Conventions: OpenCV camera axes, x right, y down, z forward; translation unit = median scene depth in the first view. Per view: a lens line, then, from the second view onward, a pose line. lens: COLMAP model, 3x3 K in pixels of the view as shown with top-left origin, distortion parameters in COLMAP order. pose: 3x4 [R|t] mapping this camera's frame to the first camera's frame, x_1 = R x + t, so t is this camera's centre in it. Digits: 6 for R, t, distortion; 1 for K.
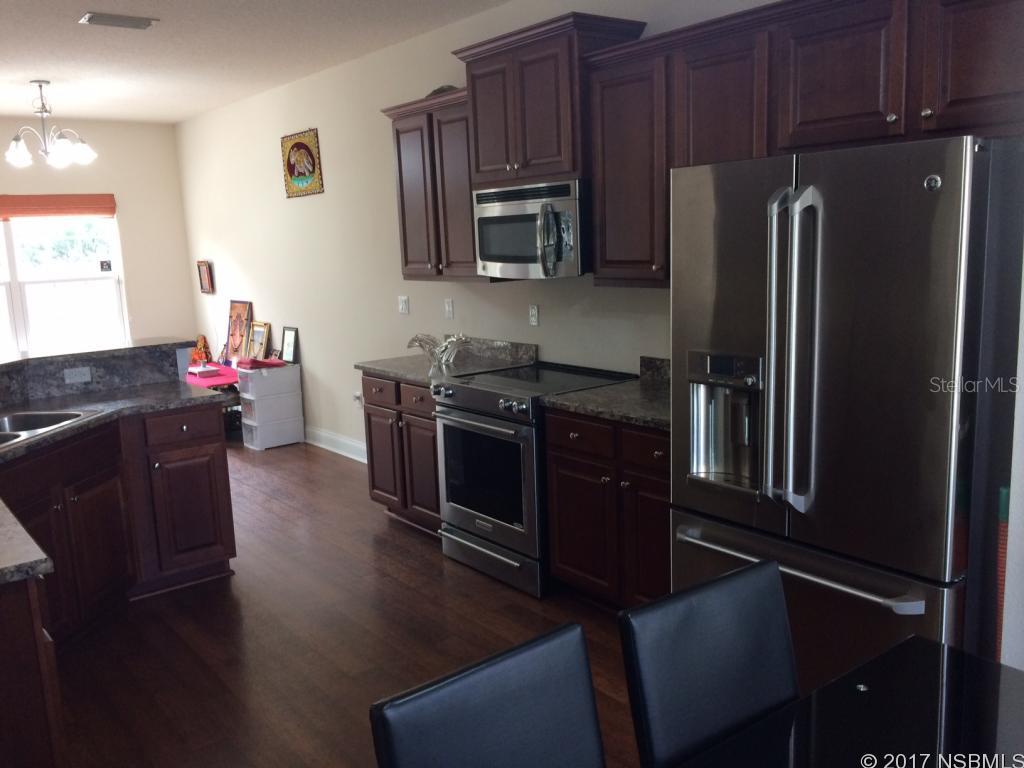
lens RADIAL K [[875.7, 0, 508.5], [0, 875.7, 381.0], [0, 0, 1]] dist [0.080758, -0.124701]
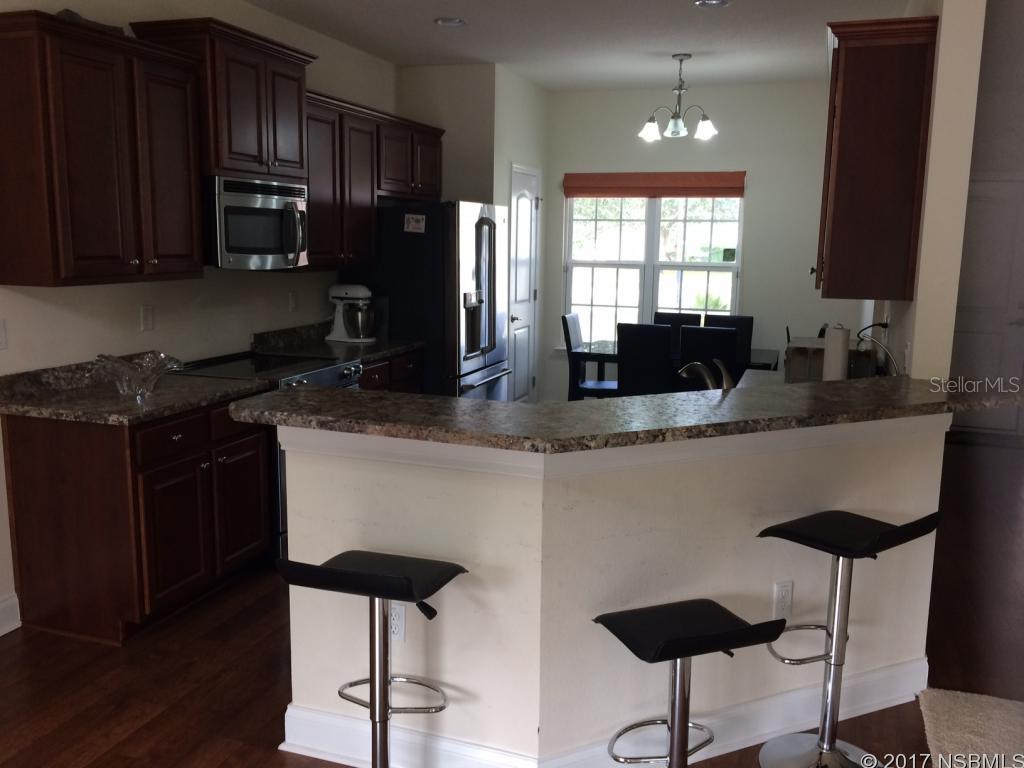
lens RADIAL K [[875.7, 0, 508.5], [0, 875.7, 381.0], [0, 0, 1]] dist [0.080758, -0.124701]
pose [[-0.538617, -0.104580, 0.836035, -1.039240], [0.142595, 0.966638, 0.212784, -0.171657], [-0.830396, 0.233824, -0.505735, 1.327959]]
